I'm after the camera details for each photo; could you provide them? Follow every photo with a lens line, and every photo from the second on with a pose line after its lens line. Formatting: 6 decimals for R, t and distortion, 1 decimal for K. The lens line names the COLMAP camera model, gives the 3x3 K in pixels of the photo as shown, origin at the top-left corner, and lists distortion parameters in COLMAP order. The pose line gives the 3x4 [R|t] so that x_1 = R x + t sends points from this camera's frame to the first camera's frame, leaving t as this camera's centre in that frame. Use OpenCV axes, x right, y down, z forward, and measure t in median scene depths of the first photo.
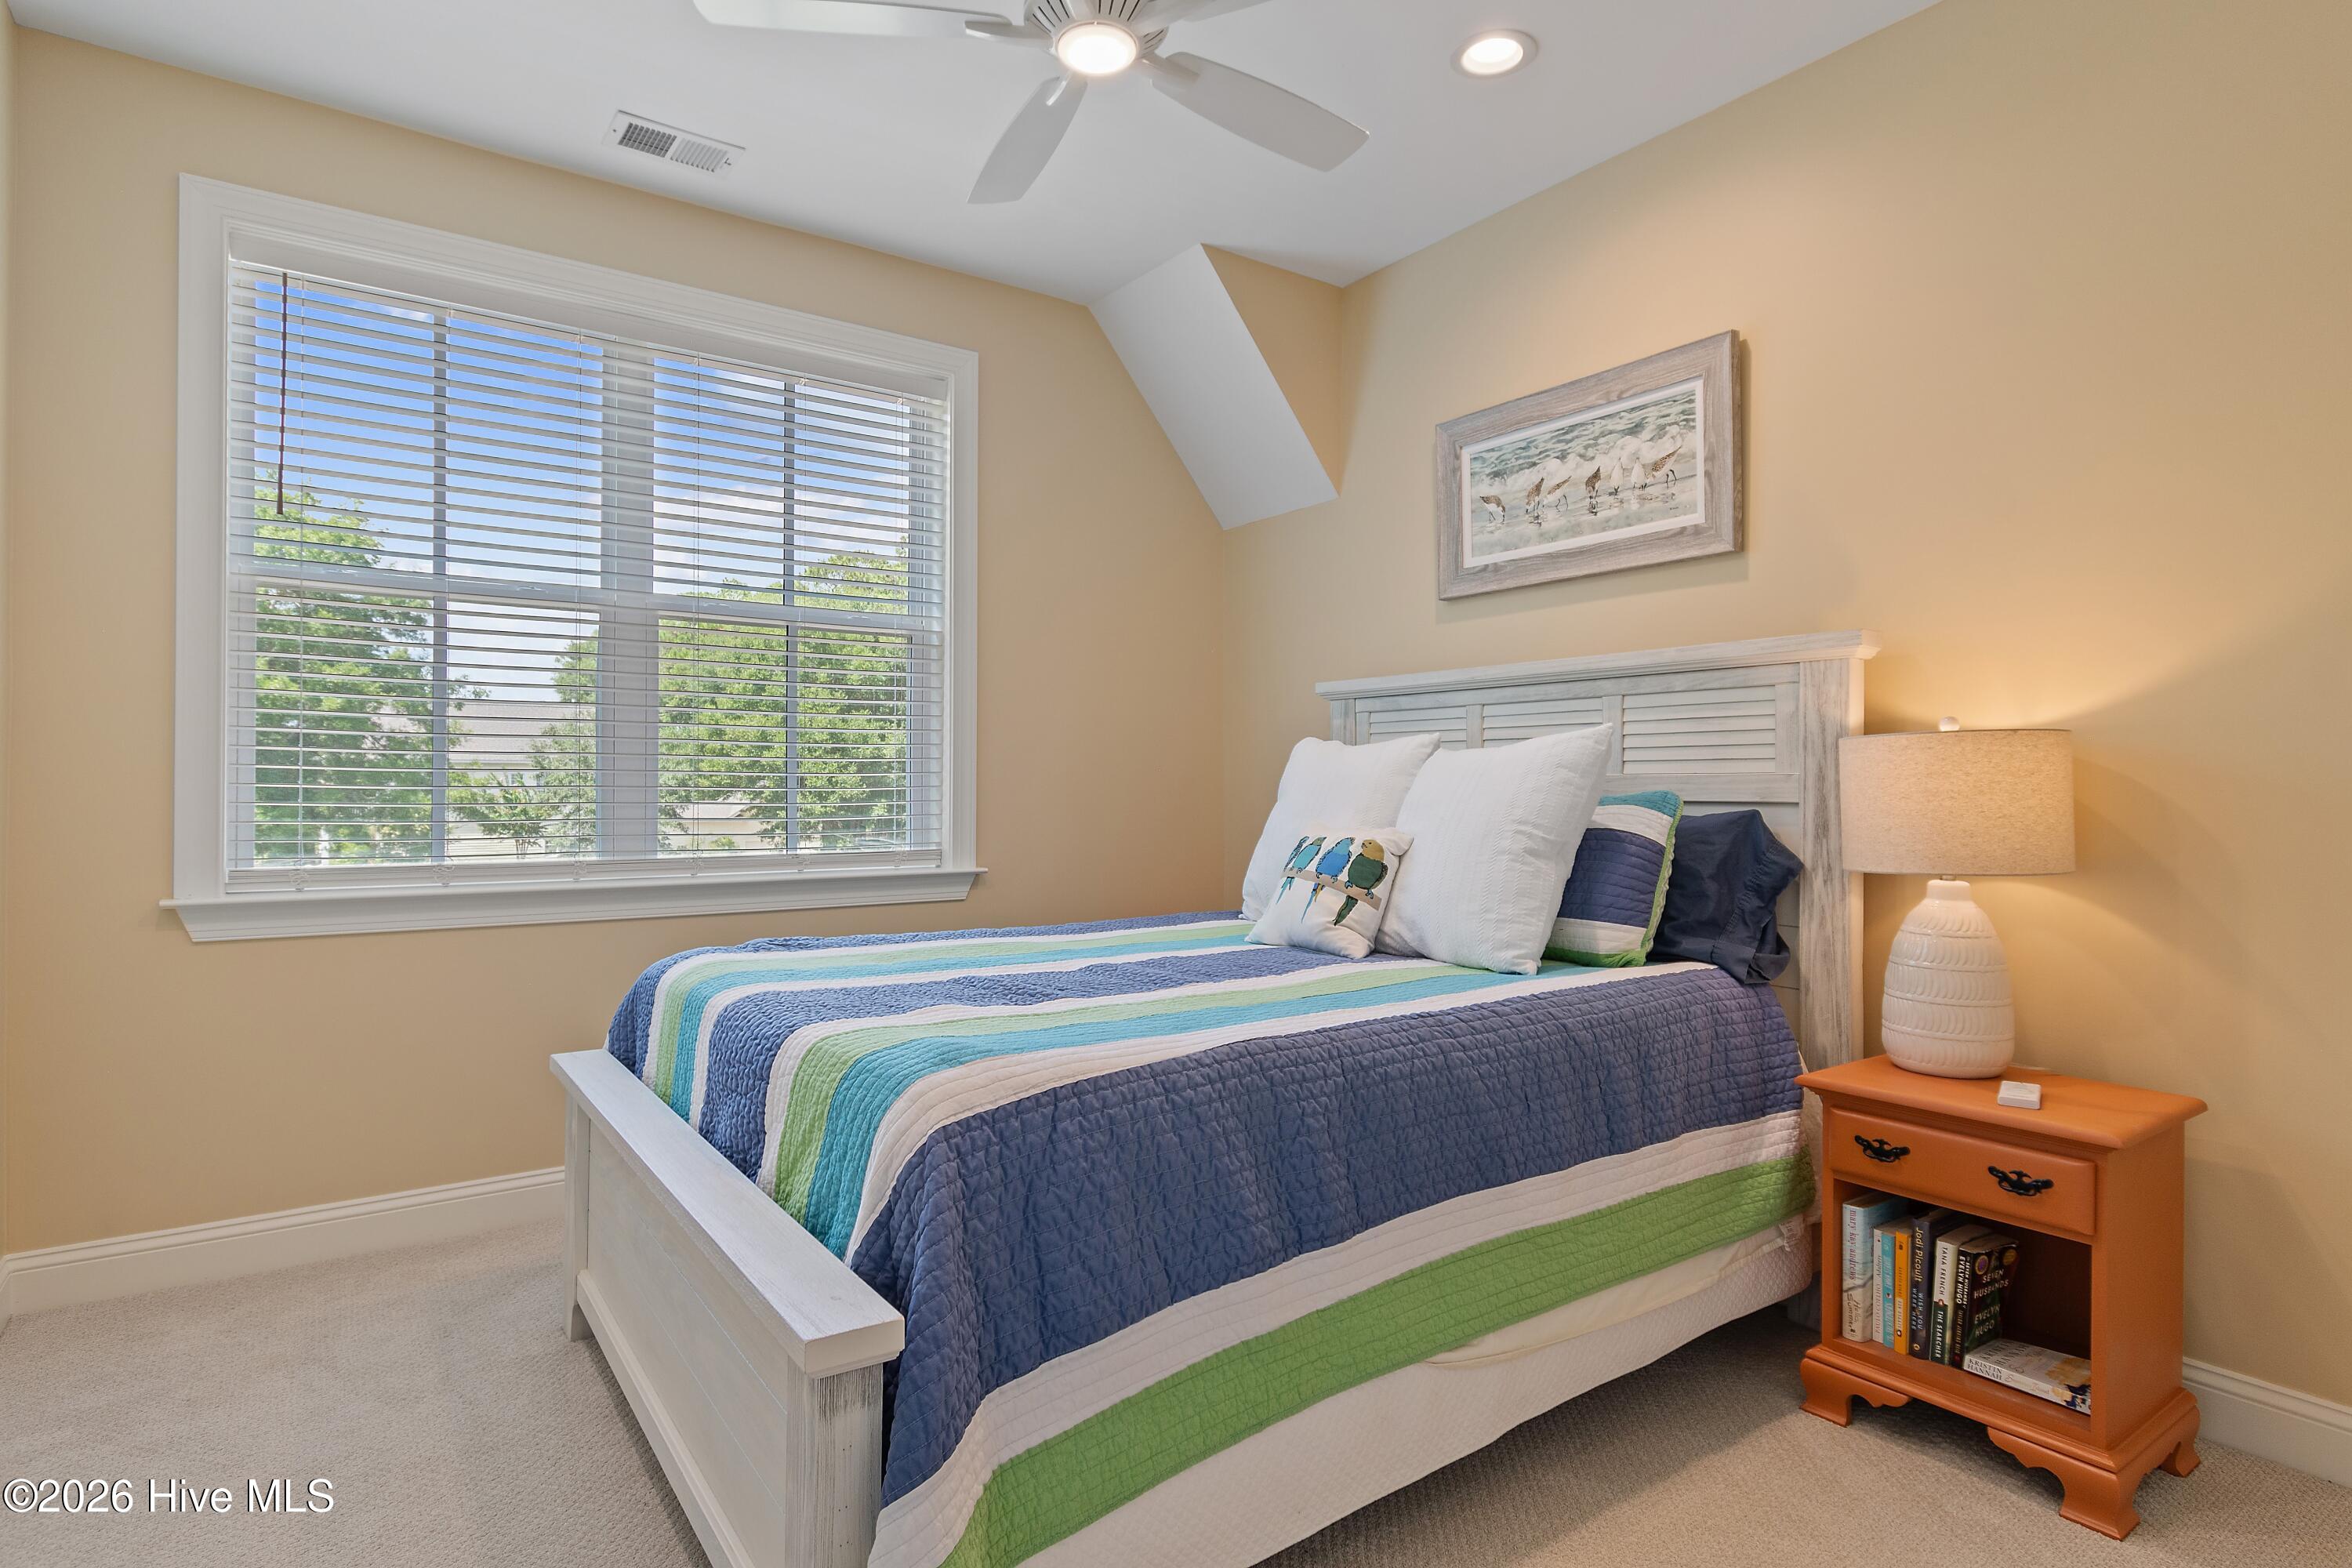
lens RADIAL K [[1217.3, 0, 1176.0], [0, 1217.3, 784.0], [0, 0, 1]] dist [-0.007283, -0.000824]
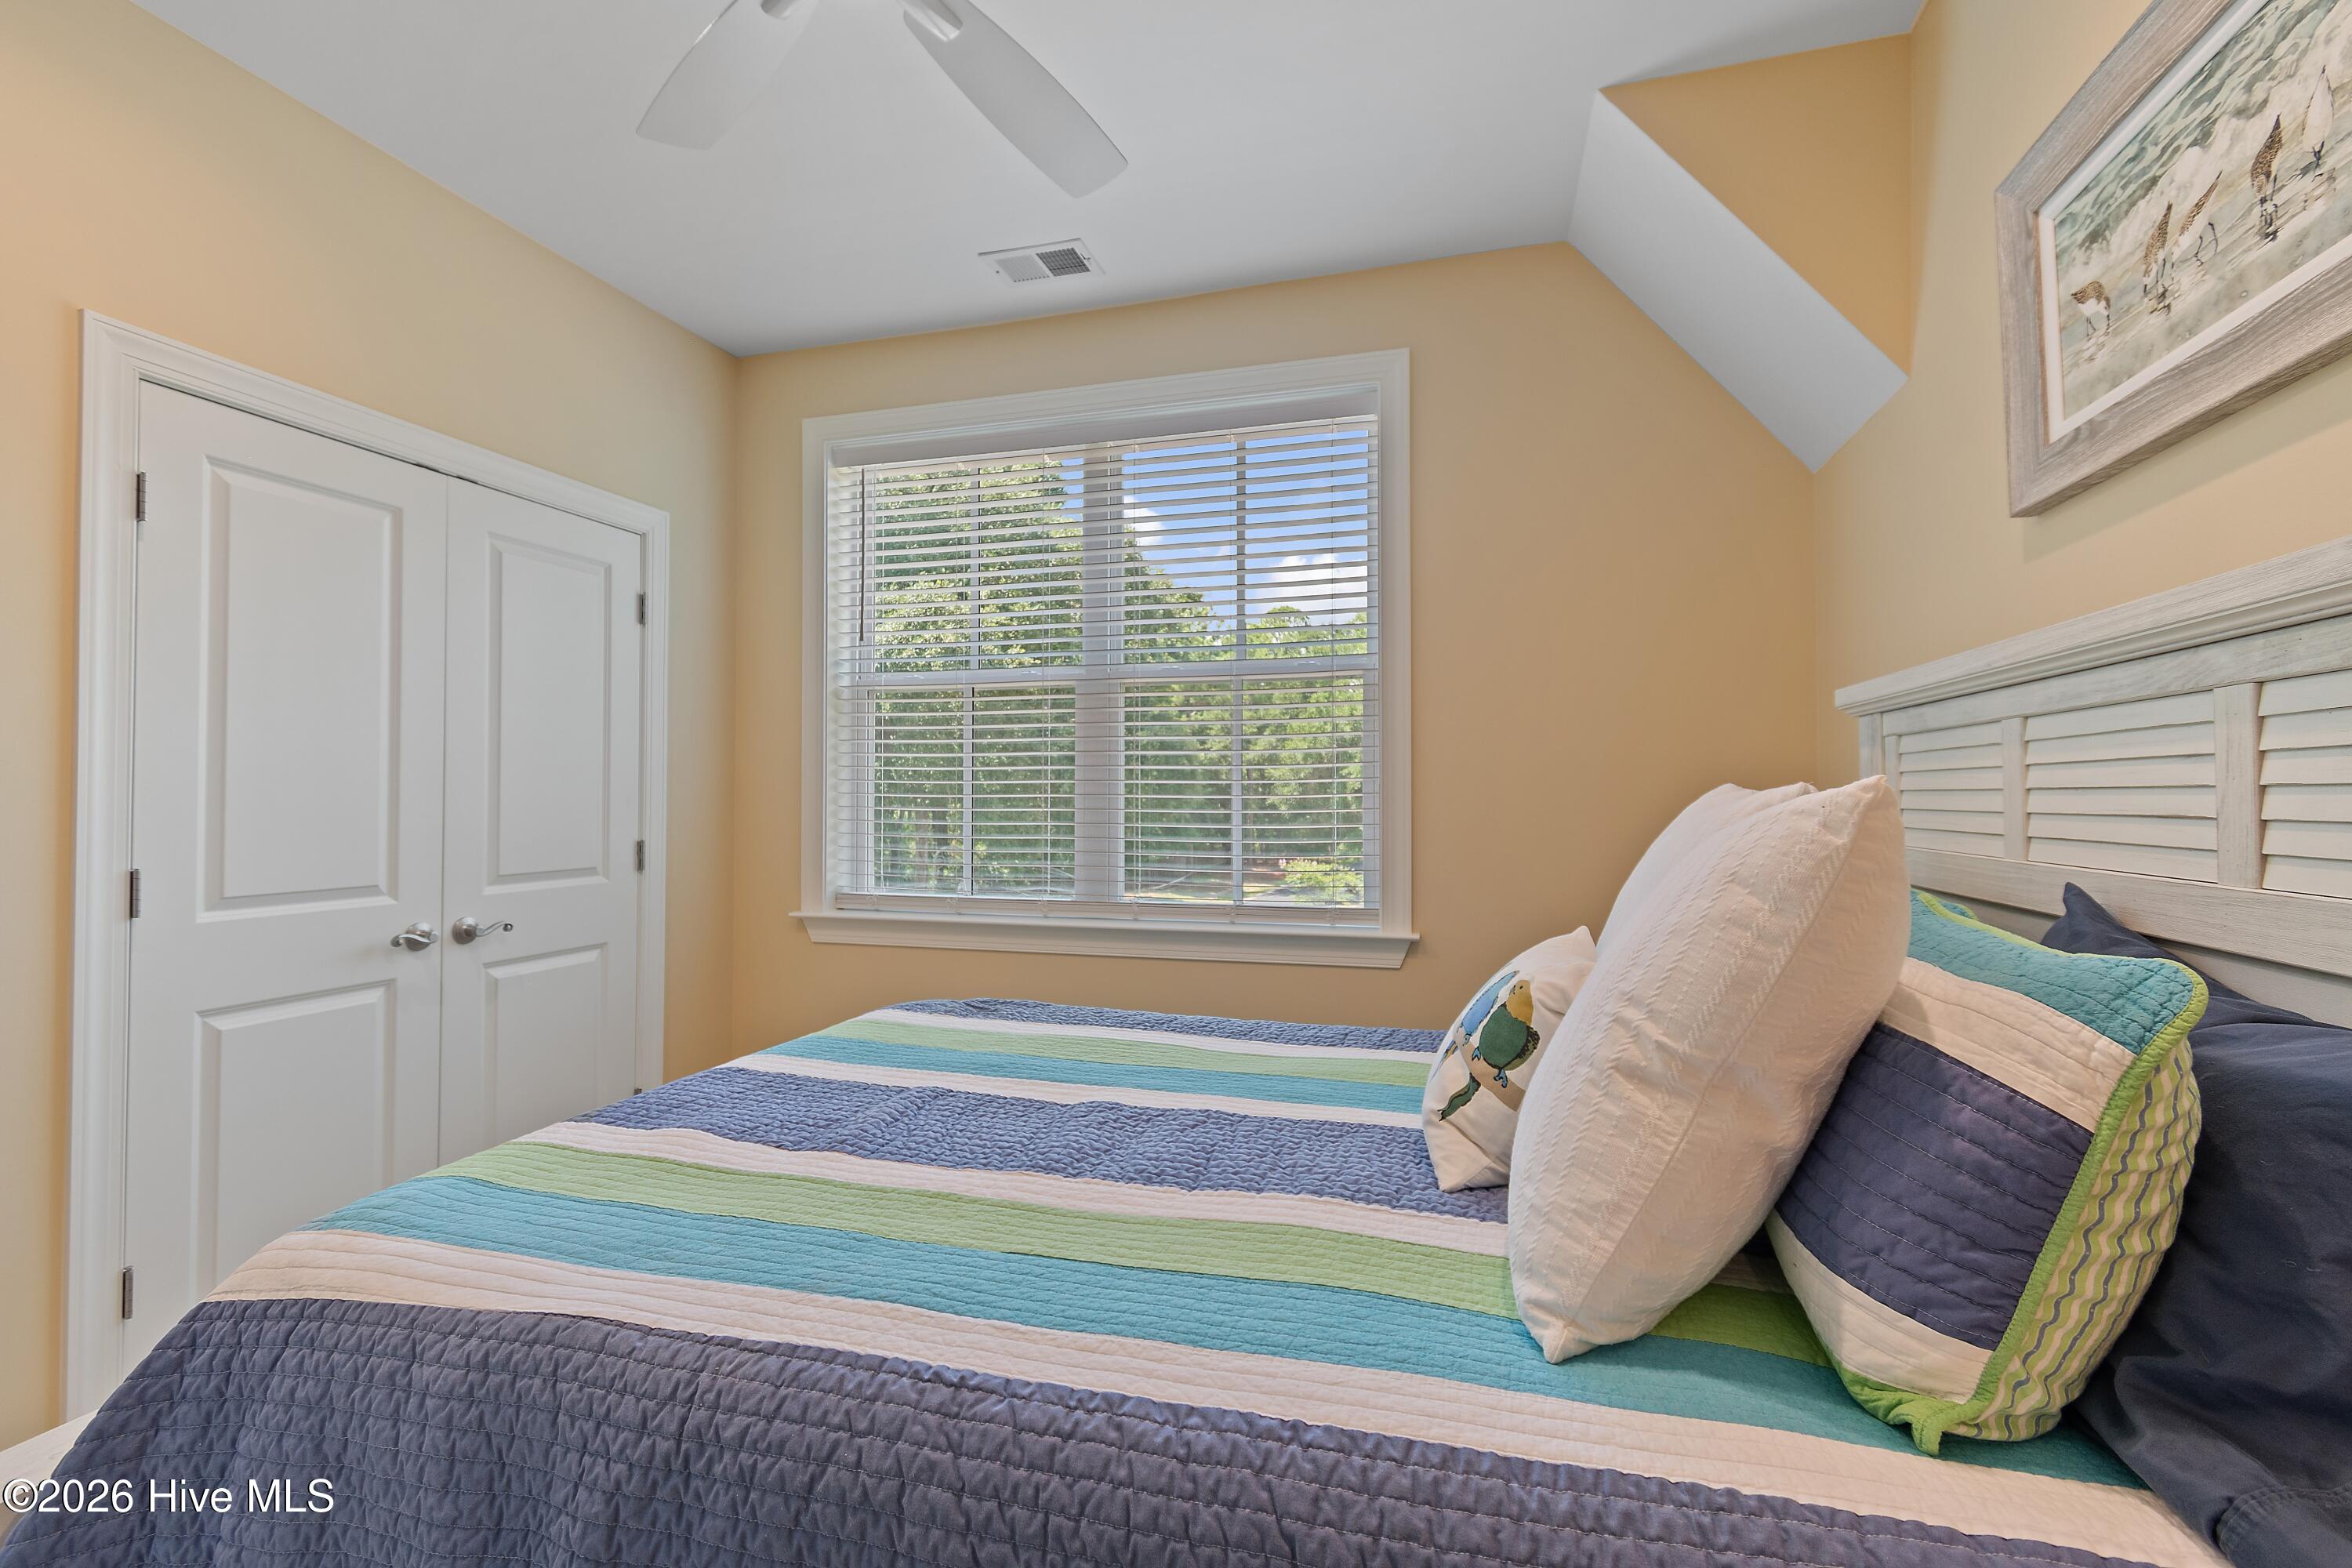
lens RADIAL K [[1033.3, 0, 1181.7], [0, 1033.3, 780.8], [0, 0, 1]] dist [0.001067, -0.001132]
pose [[0.626675, -0.015605, -0.779124, 0.378589], [0.002641, 0.999836, -0.017902, -0.034348], [0.779276, 0.009161, 0.626614, 0.495916]]
